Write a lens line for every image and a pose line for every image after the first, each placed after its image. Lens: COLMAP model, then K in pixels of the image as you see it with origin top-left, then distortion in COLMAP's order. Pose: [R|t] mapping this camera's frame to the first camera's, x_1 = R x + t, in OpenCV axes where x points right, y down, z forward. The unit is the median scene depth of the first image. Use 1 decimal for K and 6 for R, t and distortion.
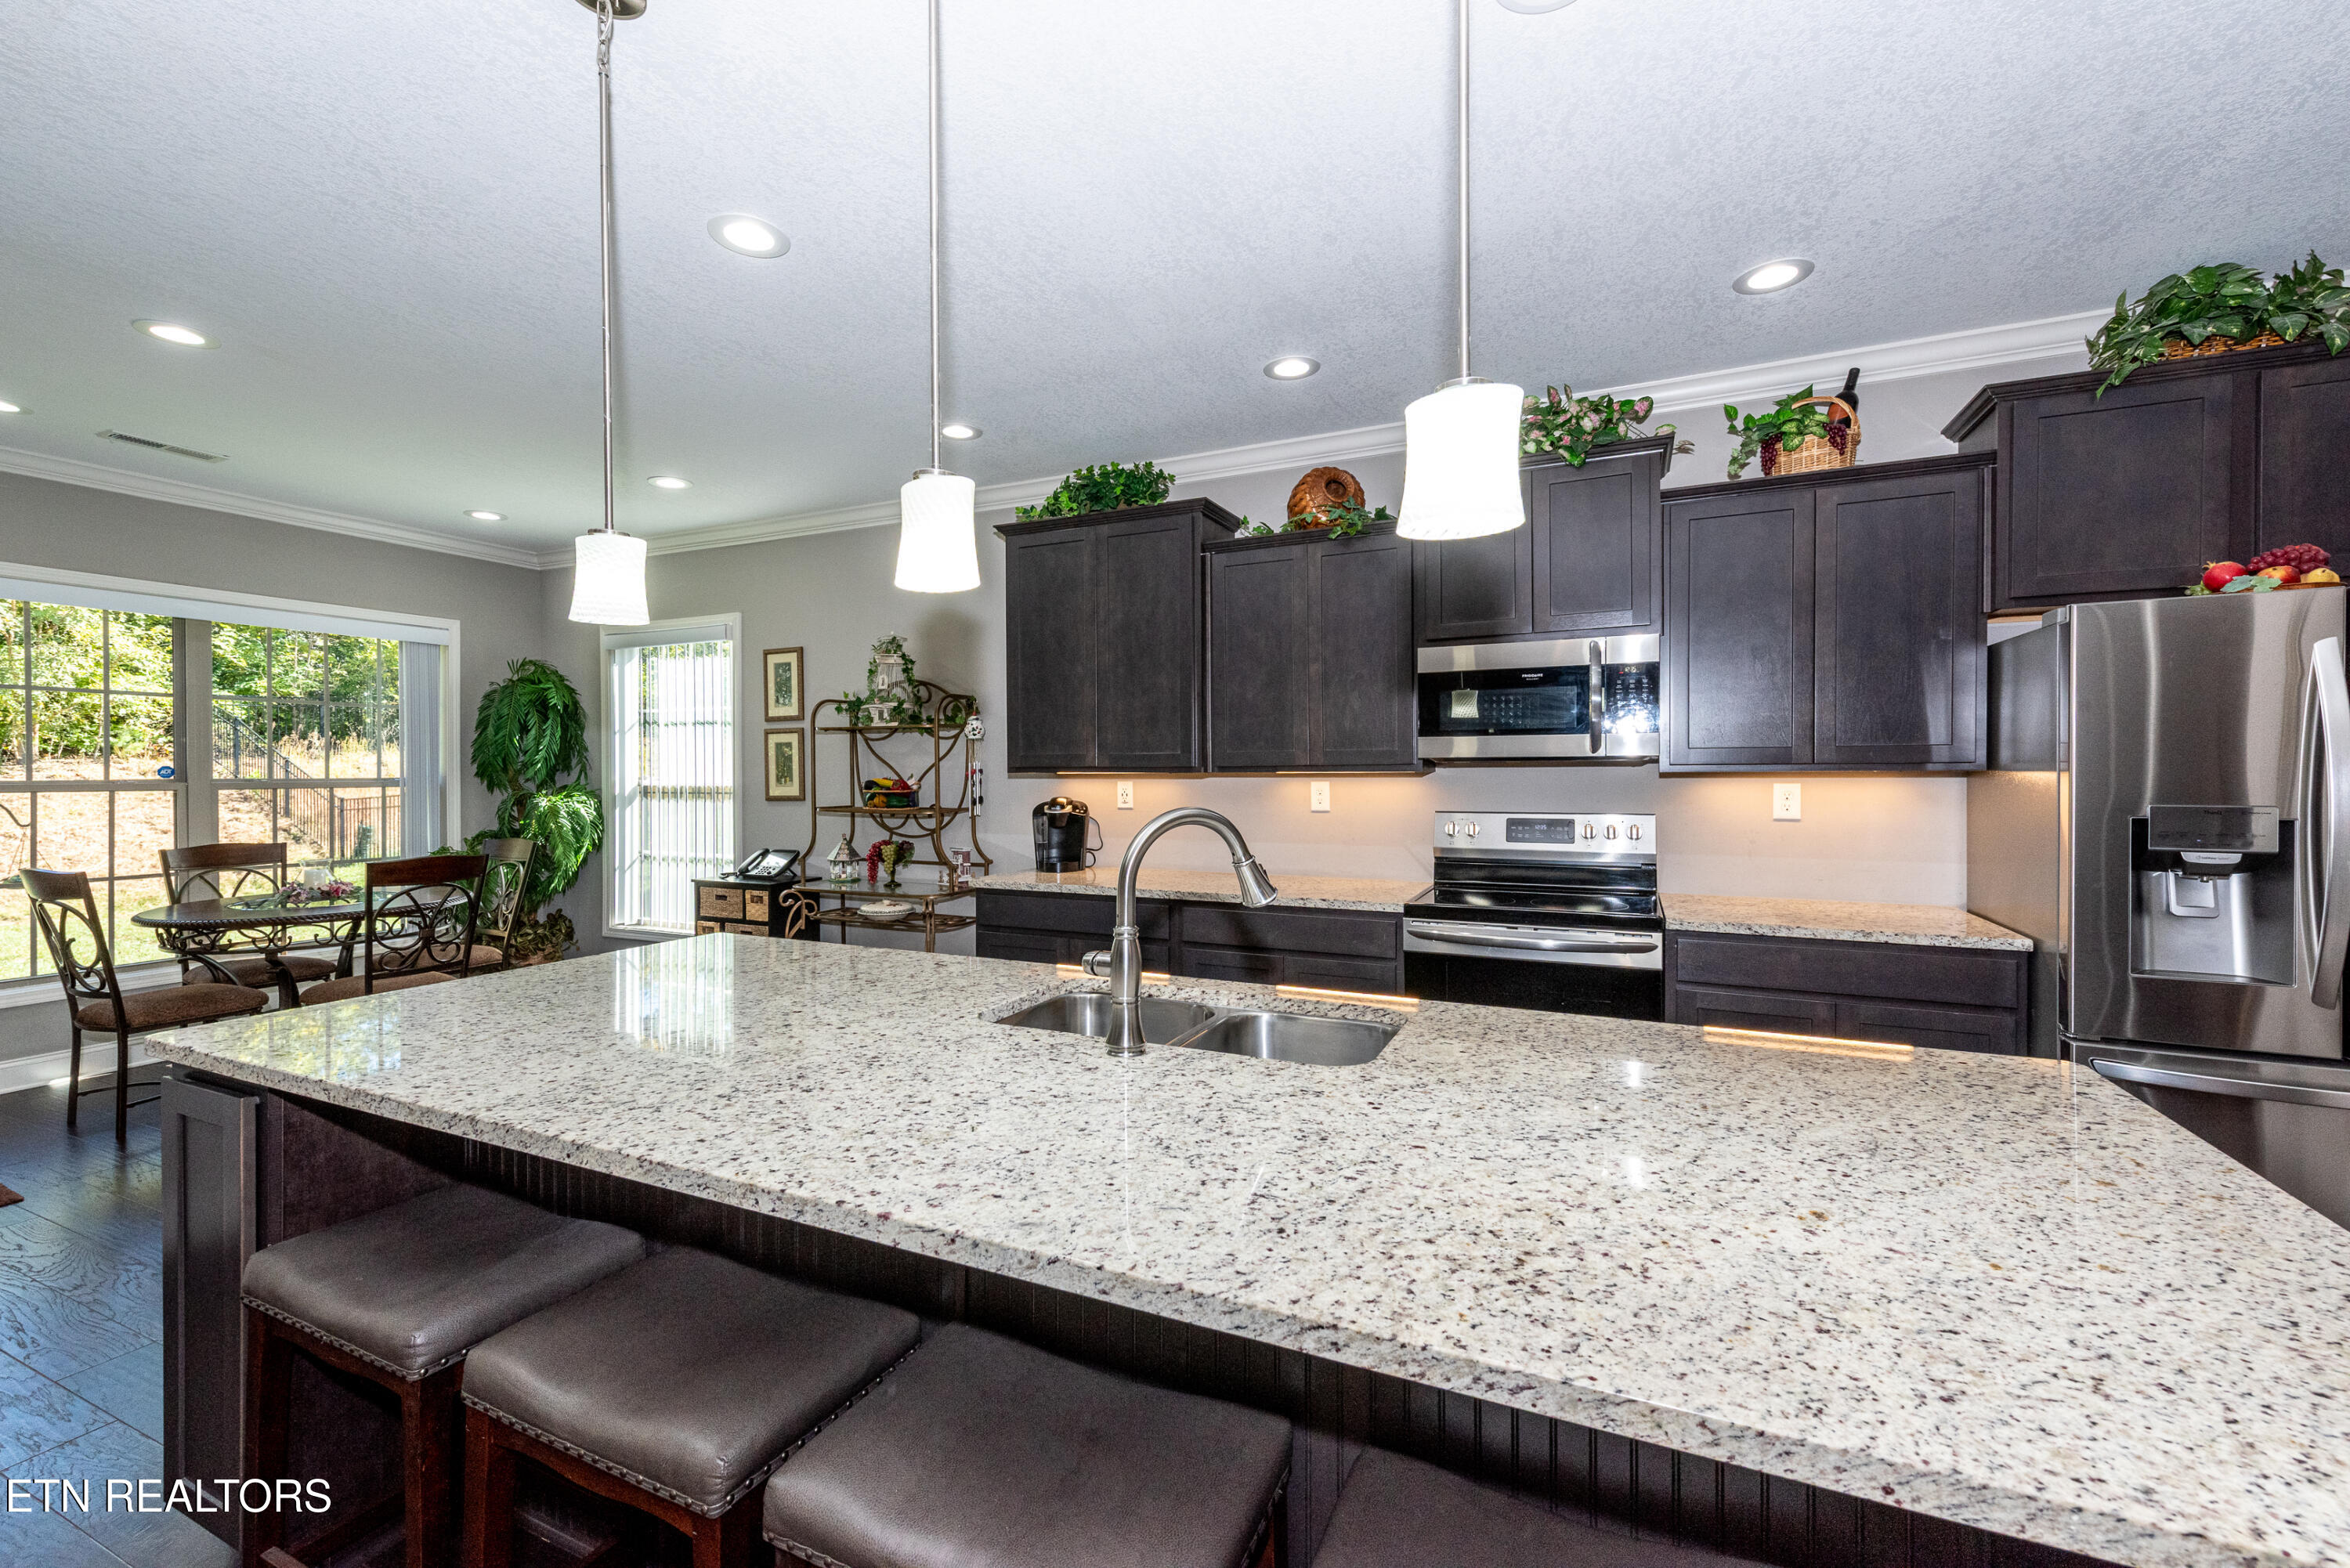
lens RADIAL K [[933.0, 0, 1174.1], [0, 933.0, 781.0], [0, 0, 1]] dist [0.015649, -0.004228]
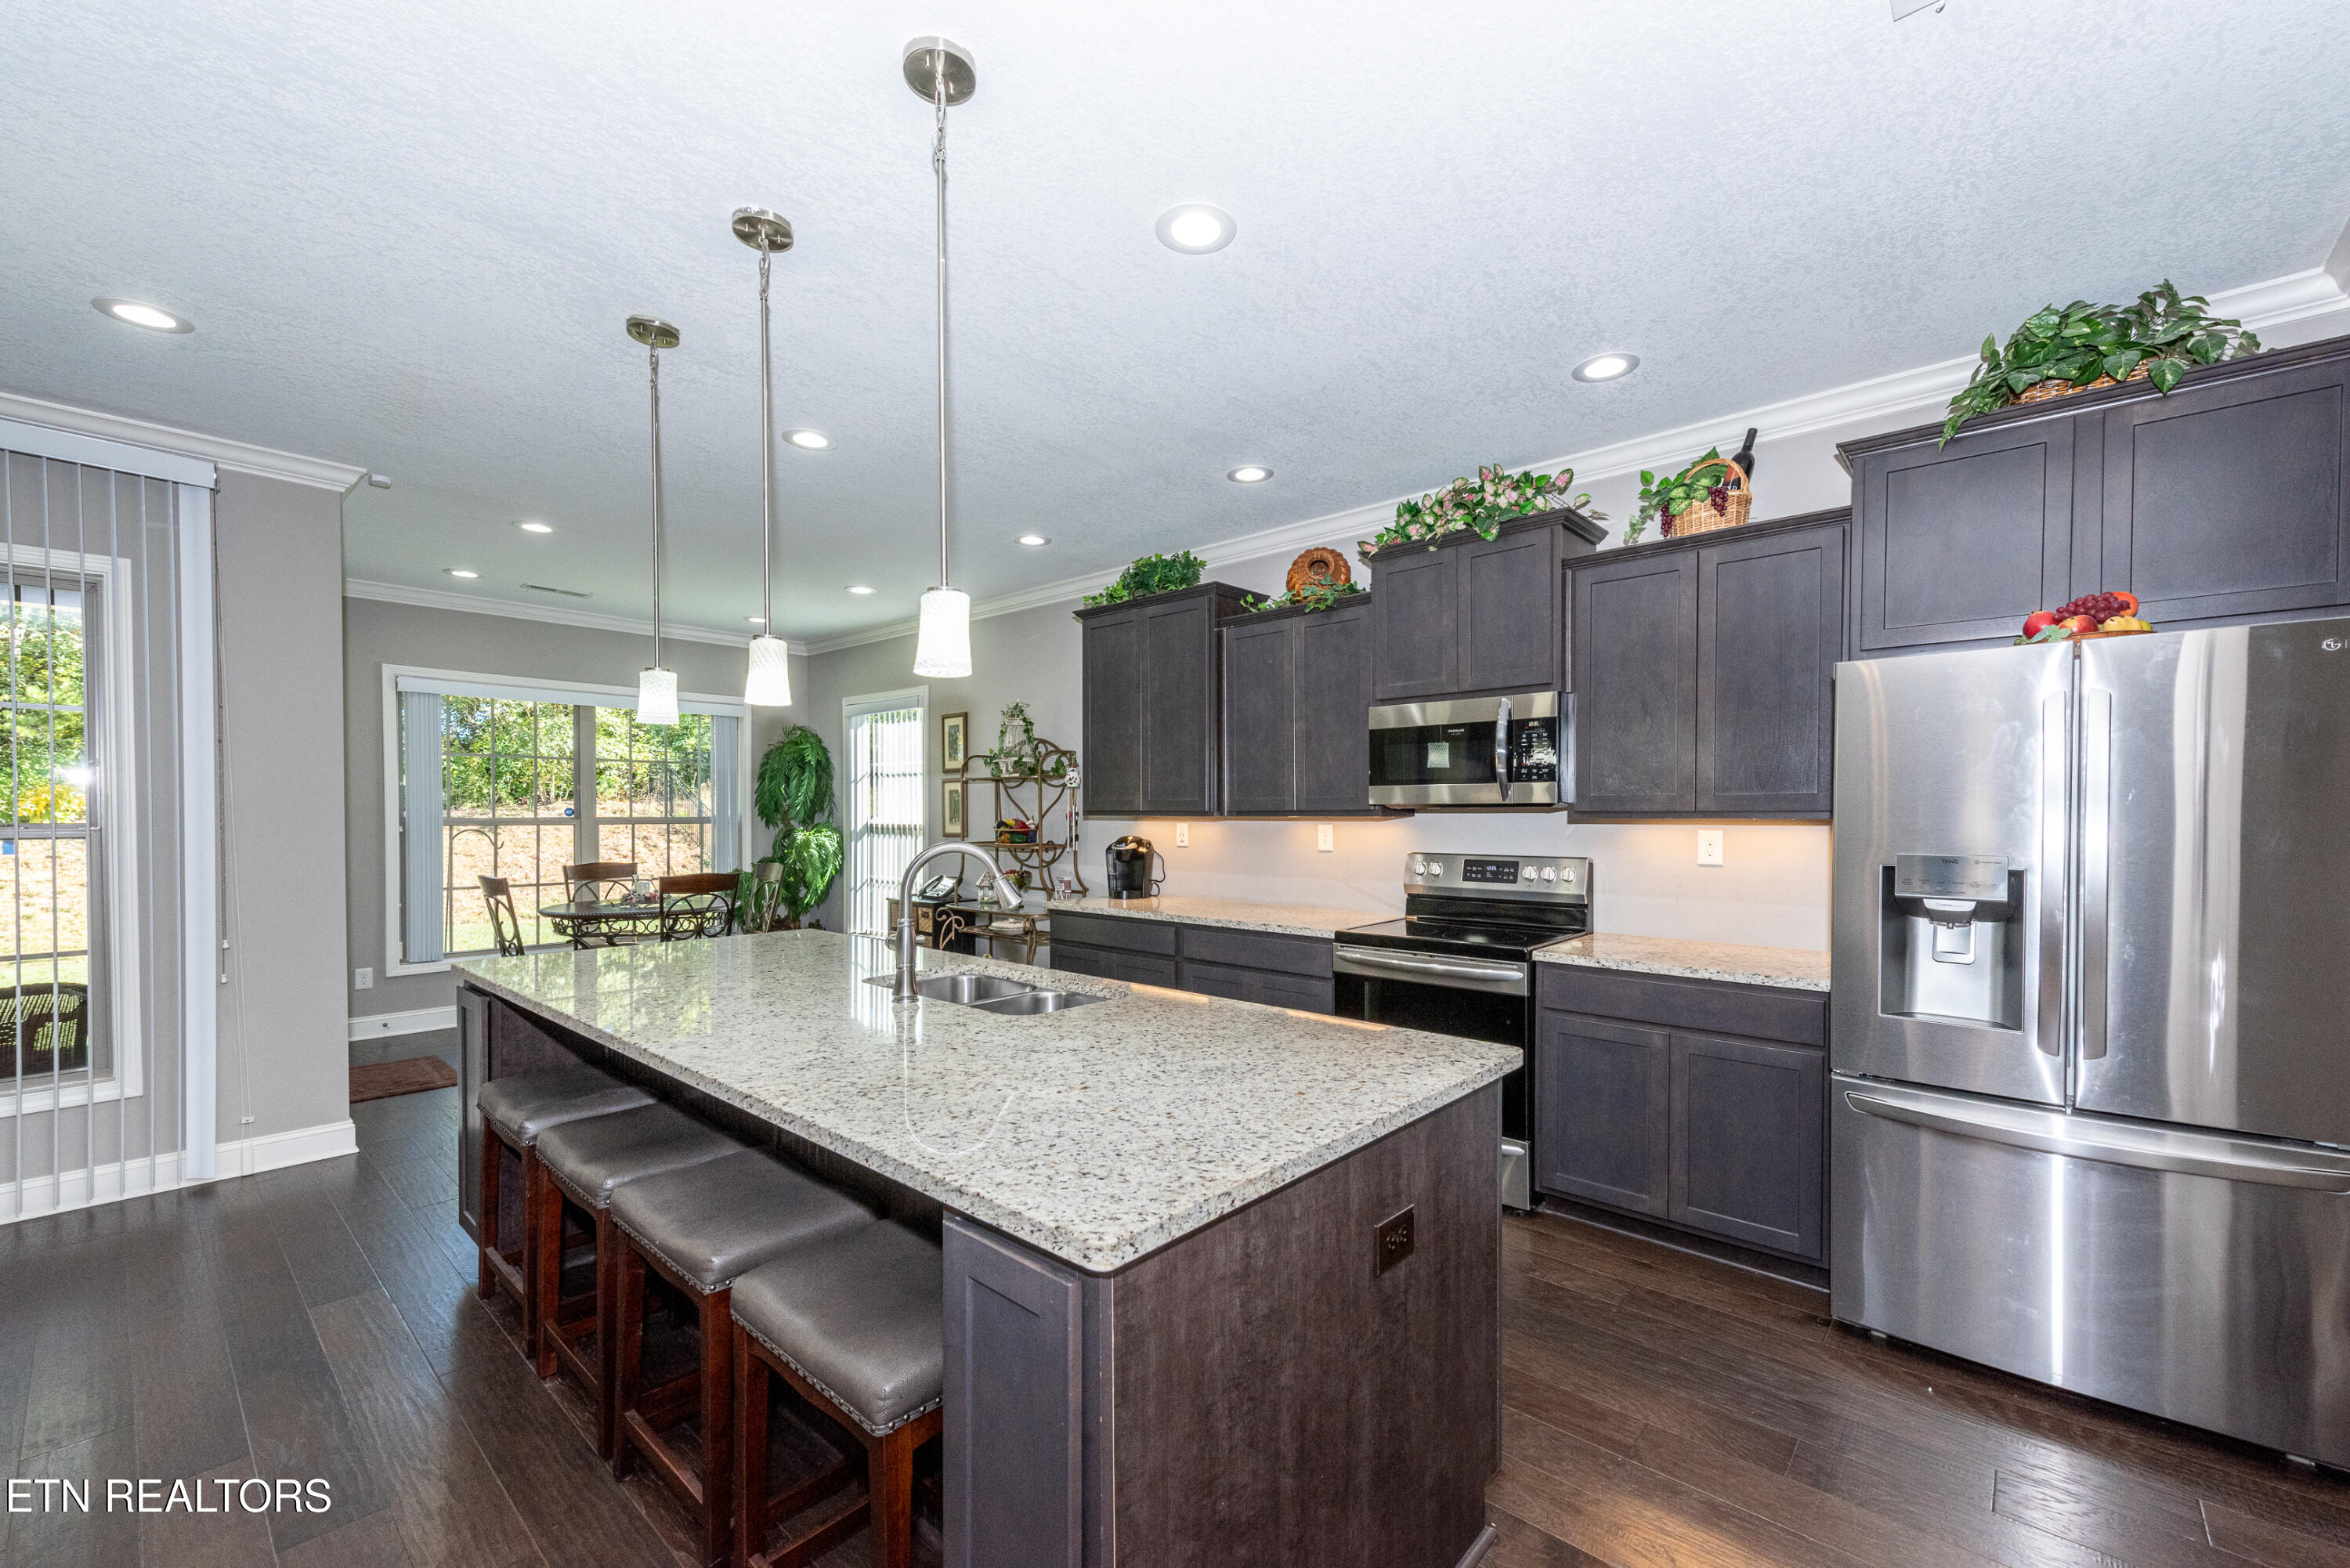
lens RADIAL K [[930.8, 0, 1187.1], [0, 930.8, 833.2], [0, 0, 1]] dist [0.013781, -0.004995]
pose [[0.956860, 0.010939, -0.290344, 0.291200], [-0.007749, 0.999896, 0.012134, -0.001543], [0.290446, -0.009361, 0.956845, -0.111798]]
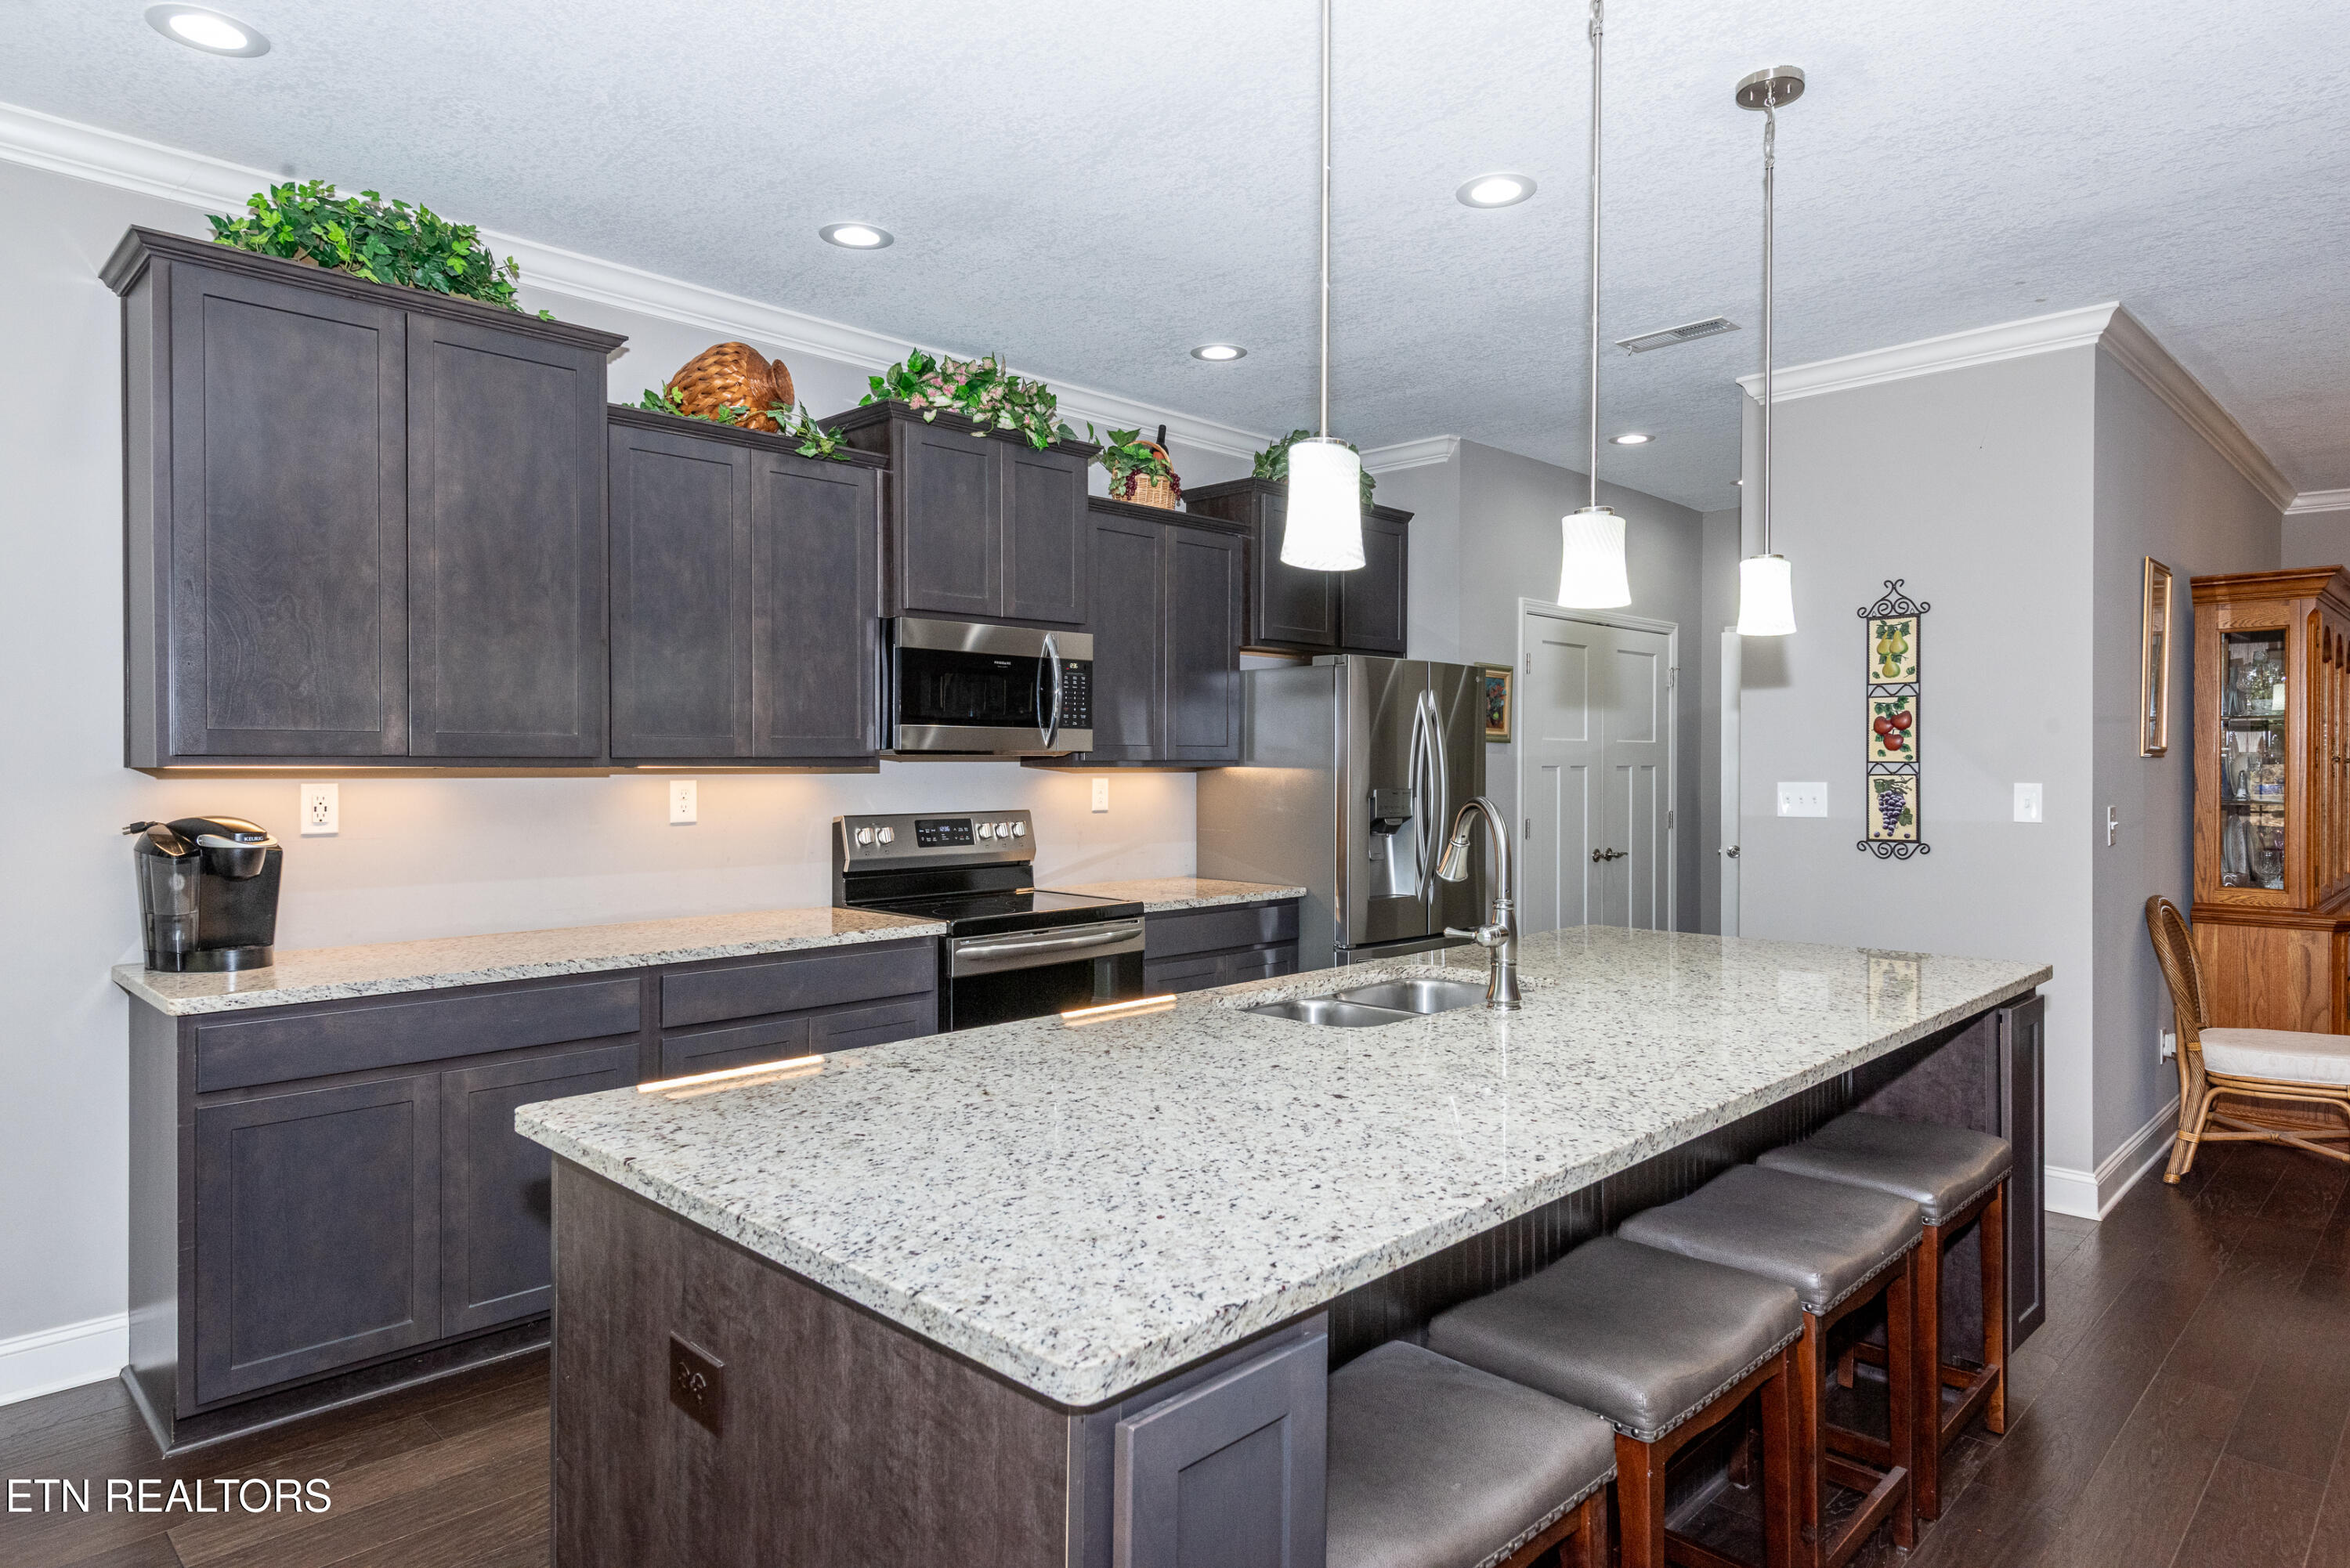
lens RADIAL K [[1445.8, 0, 1123.6], [0, 1445.8, 773.5], [0, 0, 1]] dist [0.024162, 0.000420]
pose [[0.337157, -0.002132, 0.941446, -0.673105], [0.007045, 0.999975, -0.000259, -0.001736], [-0.941422, 0.006720, 0.337164, 0.294958]]
